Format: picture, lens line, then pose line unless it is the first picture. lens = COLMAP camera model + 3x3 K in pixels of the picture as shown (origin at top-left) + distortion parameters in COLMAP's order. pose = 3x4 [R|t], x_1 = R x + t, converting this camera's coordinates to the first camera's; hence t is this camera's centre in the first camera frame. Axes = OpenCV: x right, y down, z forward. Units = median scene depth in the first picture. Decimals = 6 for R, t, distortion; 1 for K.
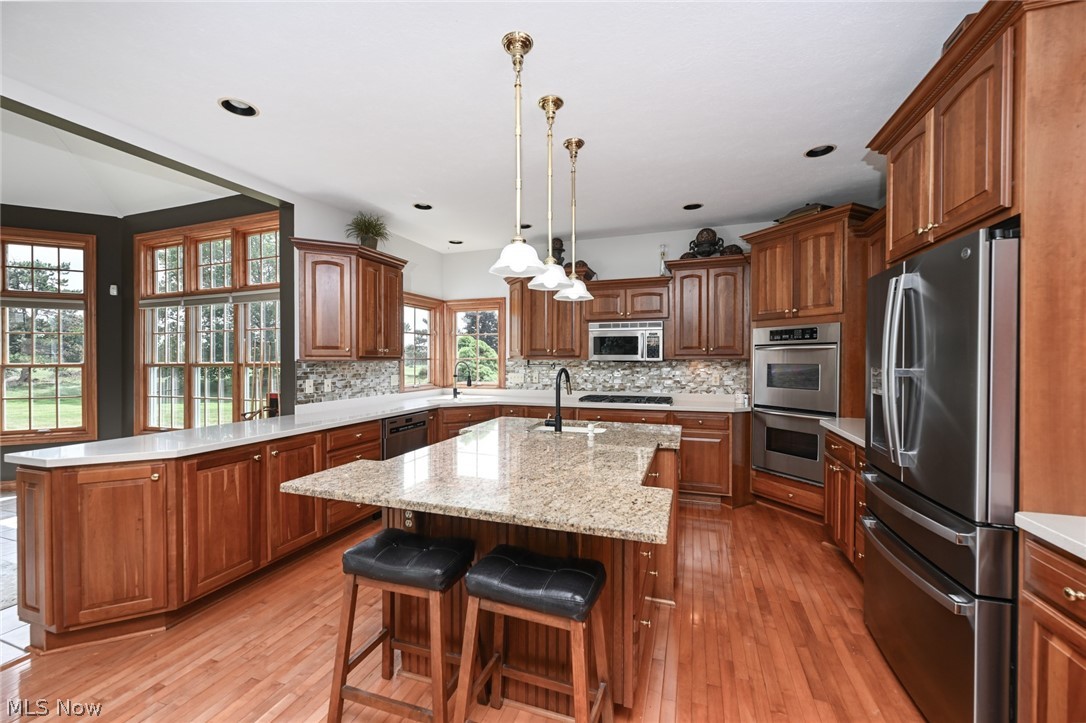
lens RADIAL K [[432.5, 0, 543.0], [0, 432.5, 361.5], [0, 0, 1]] dist [-0.000659, -0.000168]
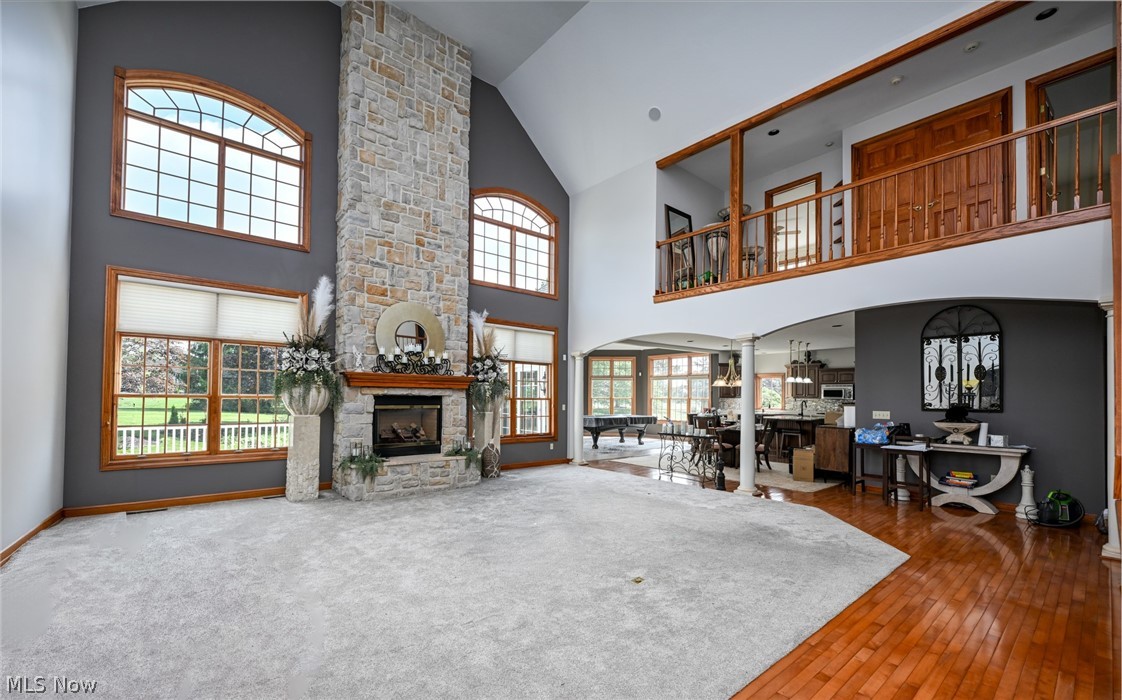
lens RADIAL K [[399.1, 0, 561.8], [0, 399.1, 389.8], [0, 0, 1]] dist [-0.001800, -0.000063]
pose [[0.817569, 0.002778, -0.575824, 0.213197], [-0.020586, 0.999490, -0.024407, 0.029285], [0.575463, 0.031808, 0.817209, -1.820020]]
